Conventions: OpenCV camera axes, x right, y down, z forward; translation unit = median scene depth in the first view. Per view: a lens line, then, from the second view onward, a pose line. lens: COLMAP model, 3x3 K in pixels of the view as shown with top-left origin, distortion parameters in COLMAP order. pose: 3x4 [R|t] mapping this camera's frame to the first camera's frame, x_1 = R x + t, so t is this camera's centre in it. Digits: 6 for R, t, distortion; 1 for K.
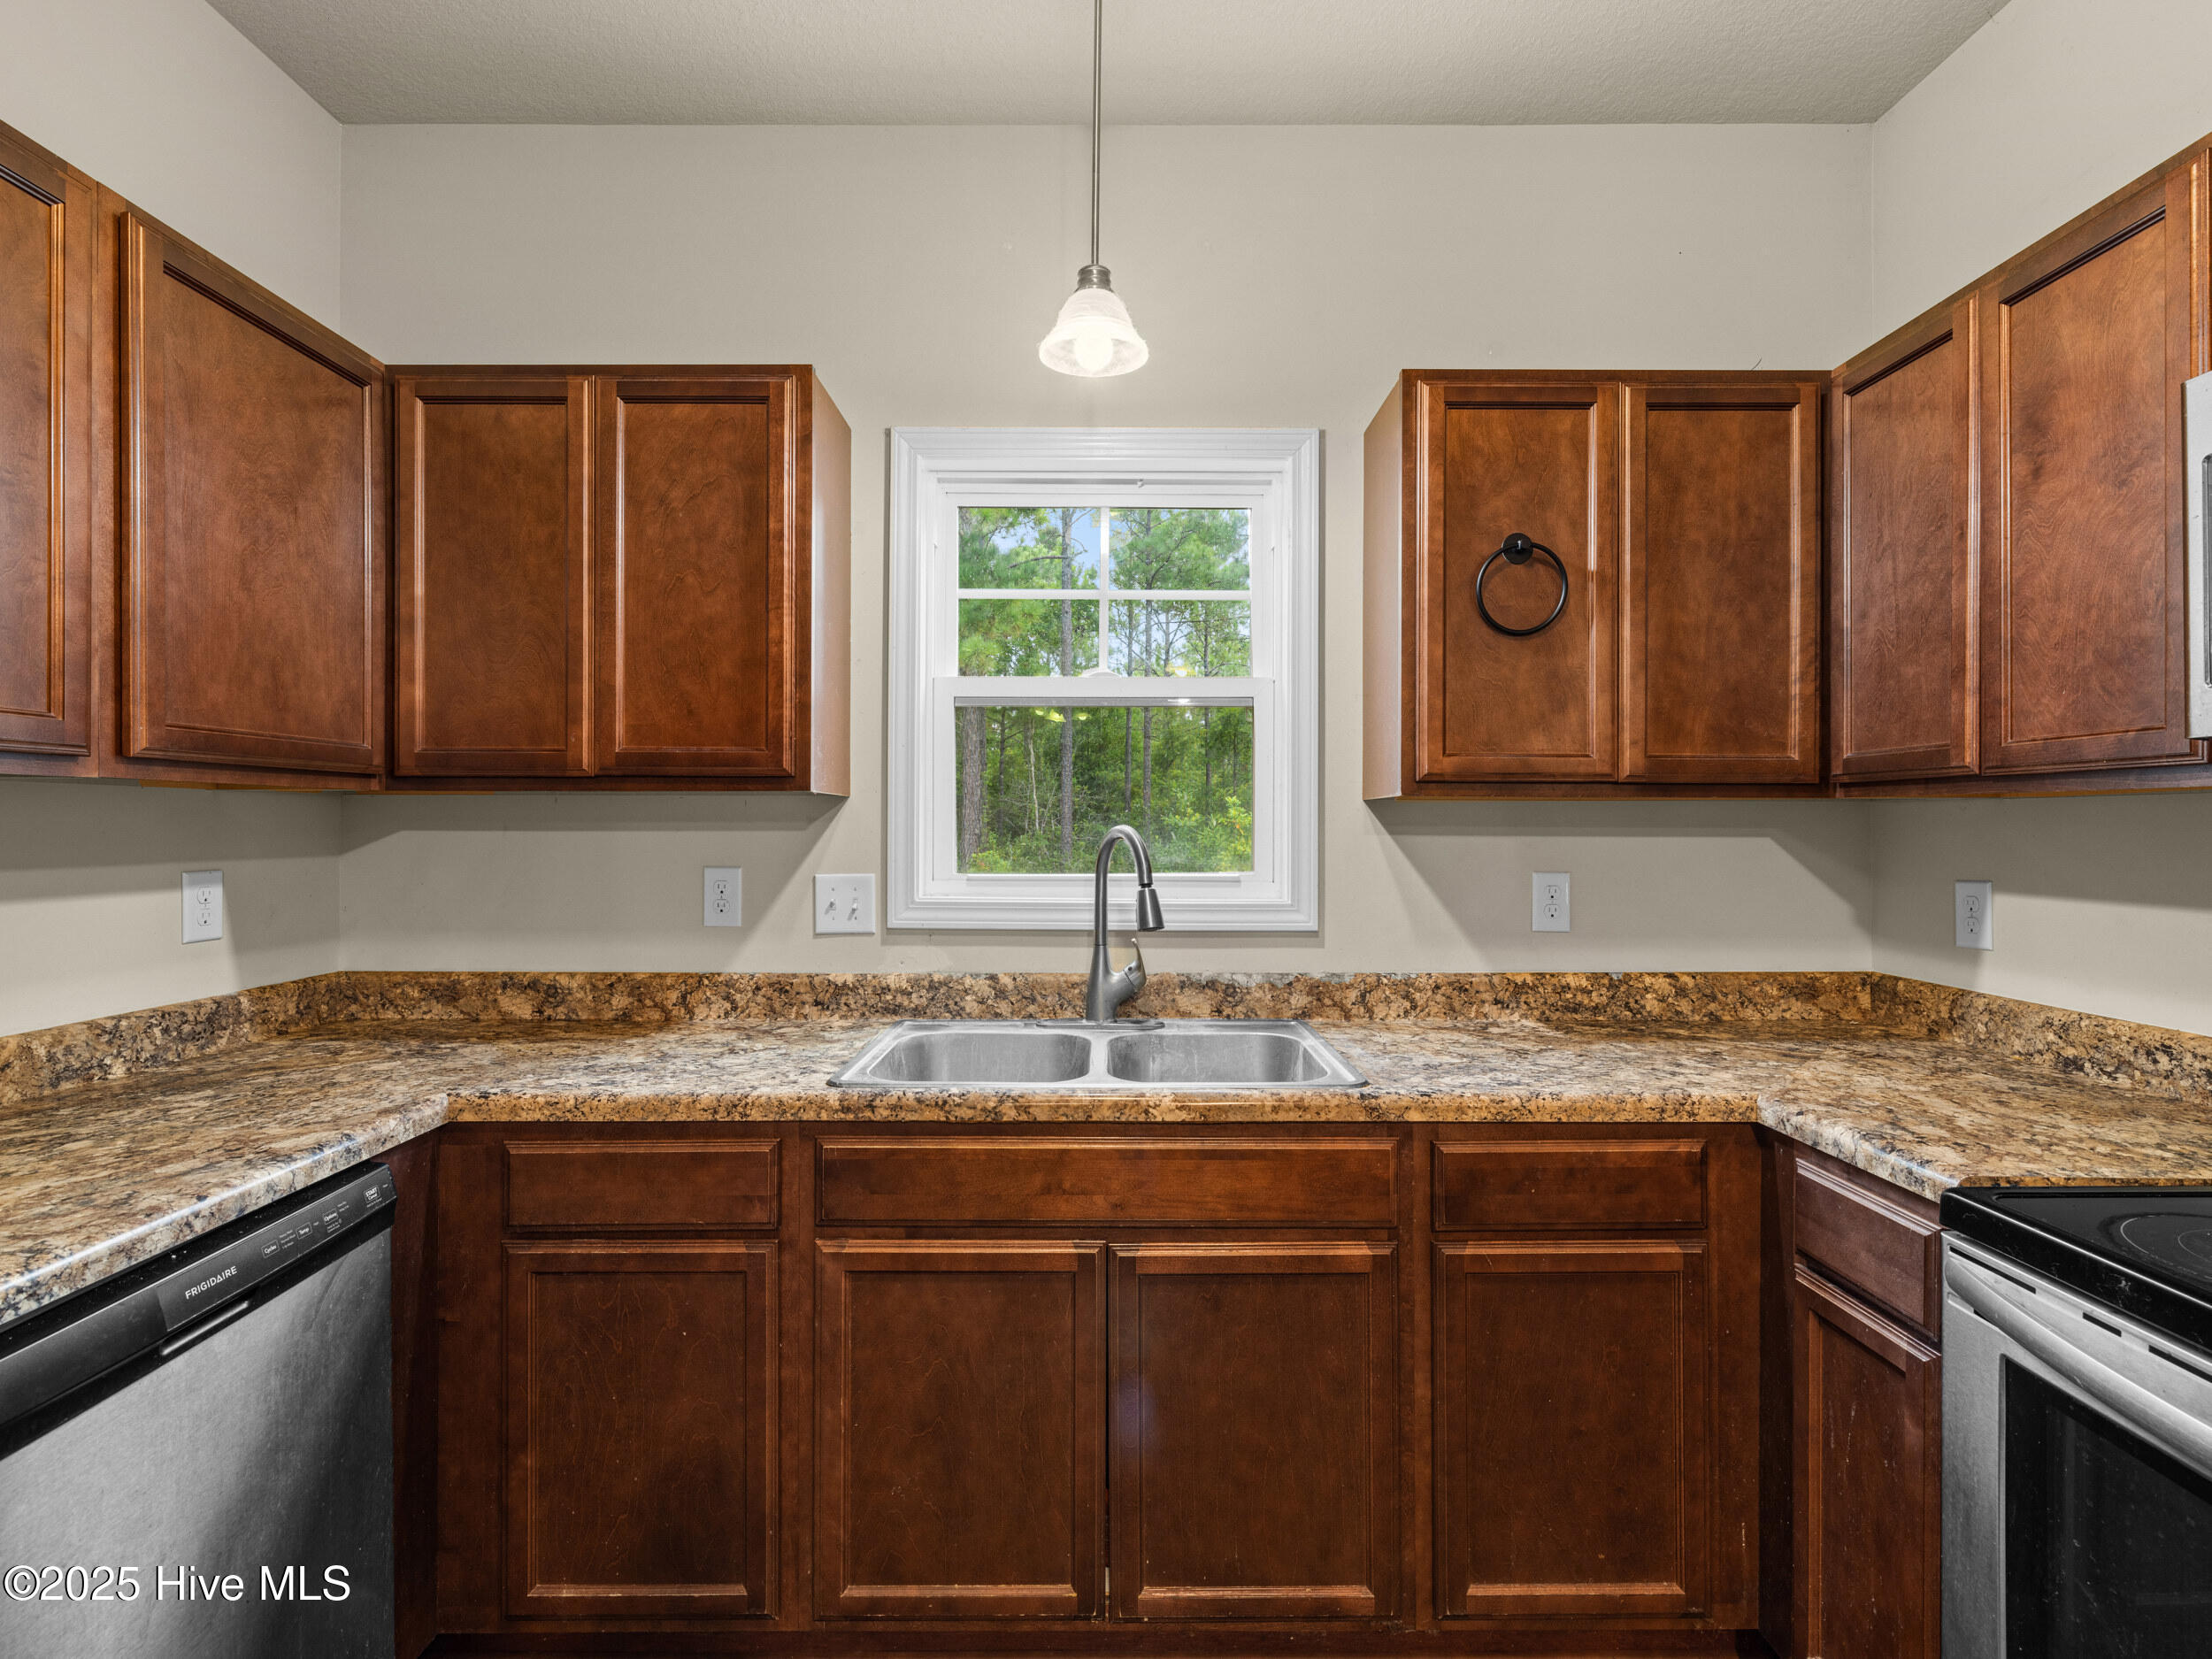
lens RADIAL K [[1038.0, 0, 1098.0], [0, 1038.0, 825.3], [0, 0, 1]] dist [0.000290, 0.000073]
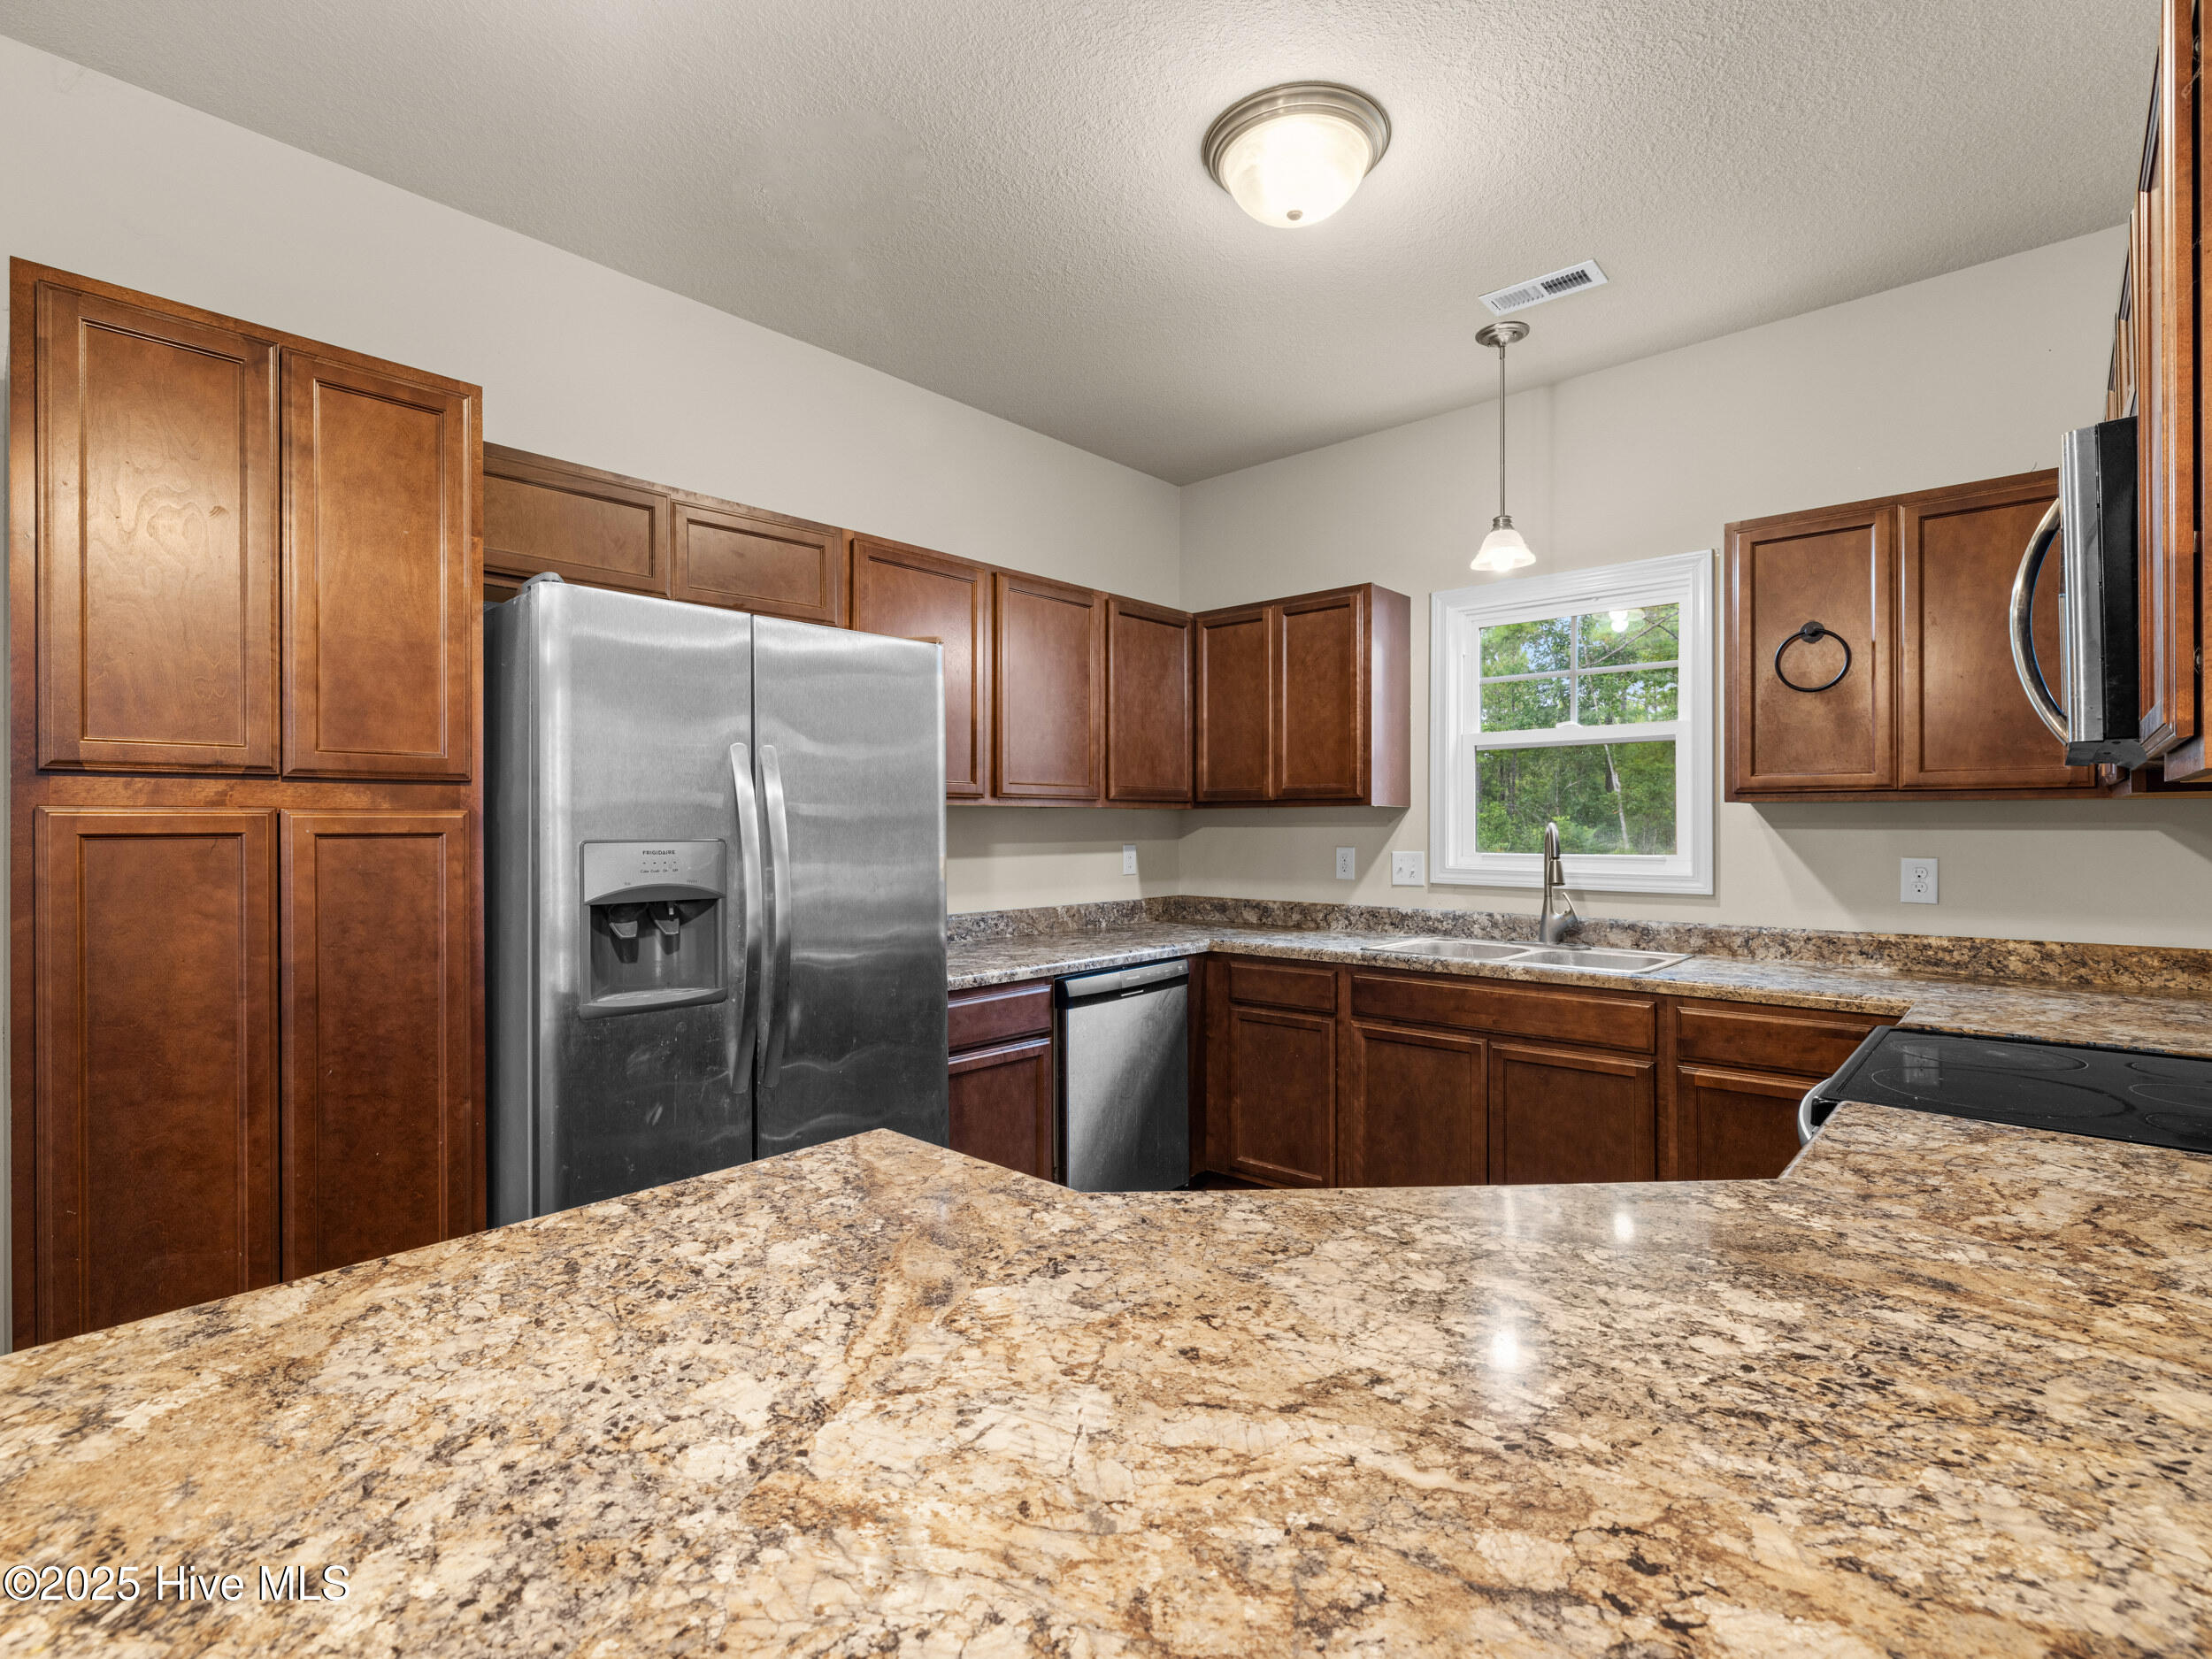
lens RADIAL K [[1038.0, 0, 1098.0], [0, 1038.0, 825.3], [0, 0, 1]] dist [0.000290, 0.000073]
pose [[0.739487, -0.003431, -0.673162, 0.646517], [0.002399, 0.999994, -0.002461, 0.006589], [0.673166, 0.000205, 0.739491, -0.762019]]
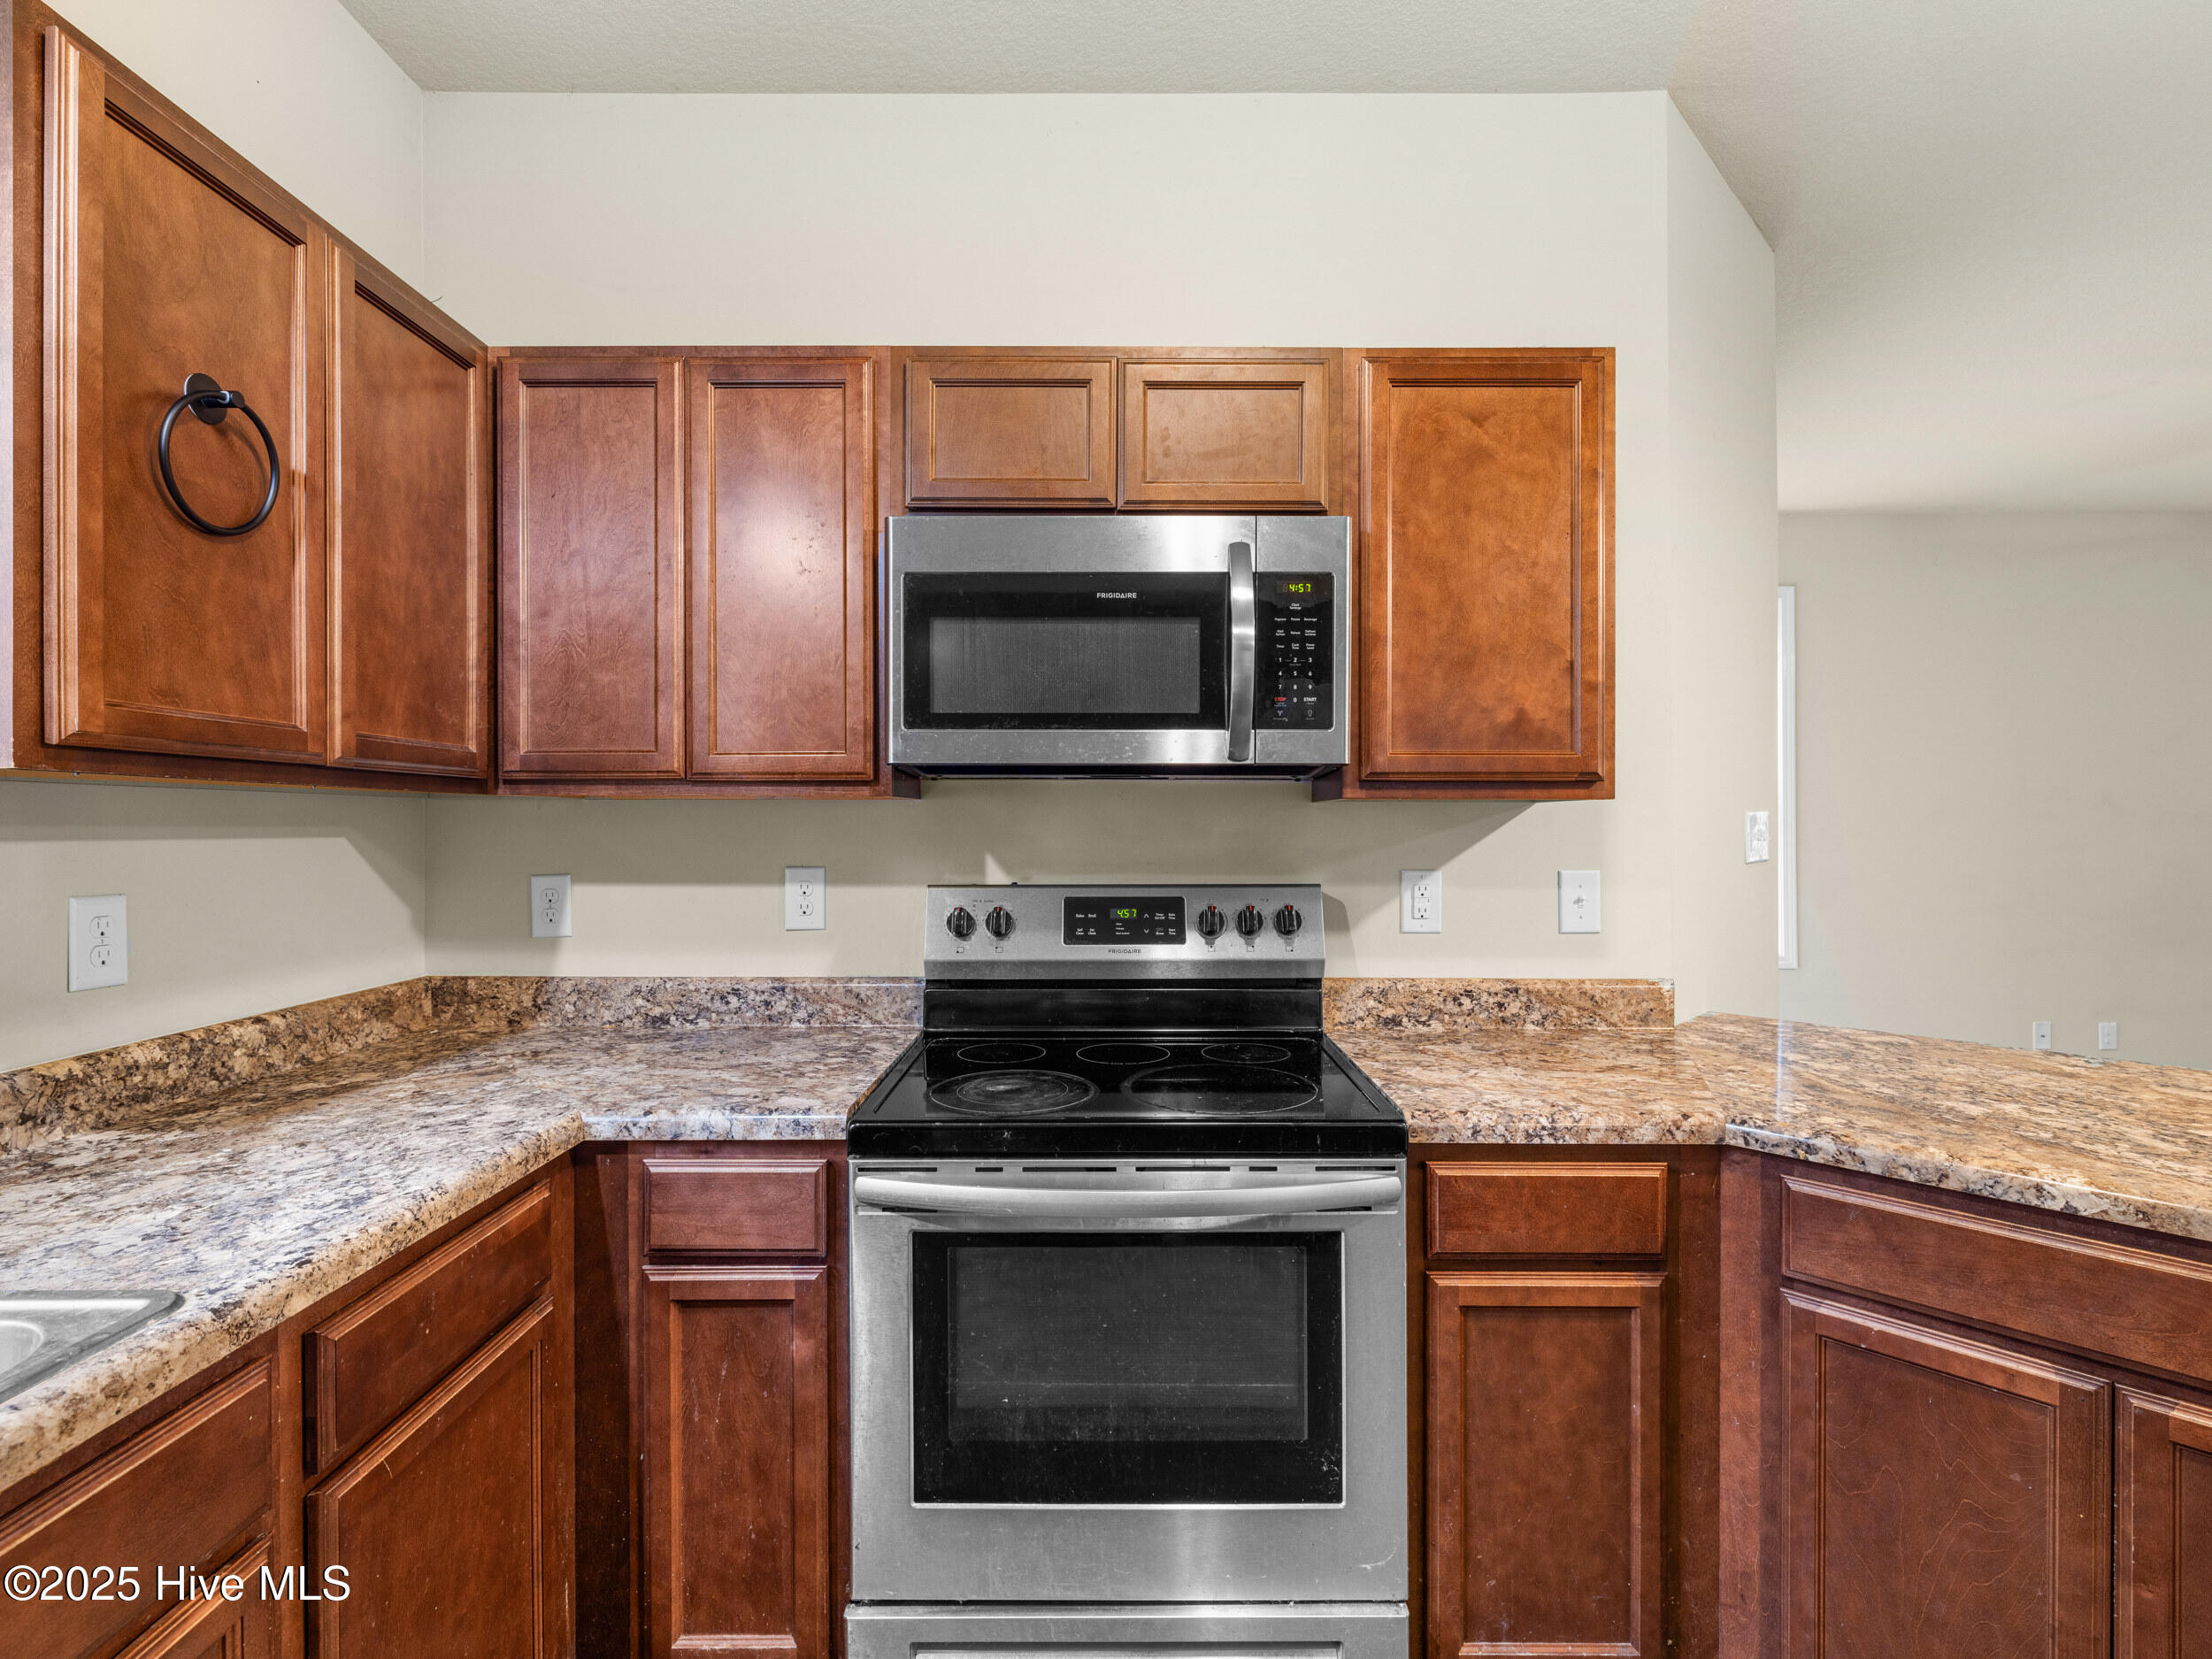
lens RADIAL K [[1040.6, 0, 1107.7], [0, 1040.6, 820.7], [0, 0, 1]] dist [-0.001669, -0.000404]
pose [[-0.001580, 0.001666, 0.999997, -0.249686], [0.000423, 0.999999, -0.001665, -0.000505], [-0.999999, 0.000420, -0.001581, 0.436441]]
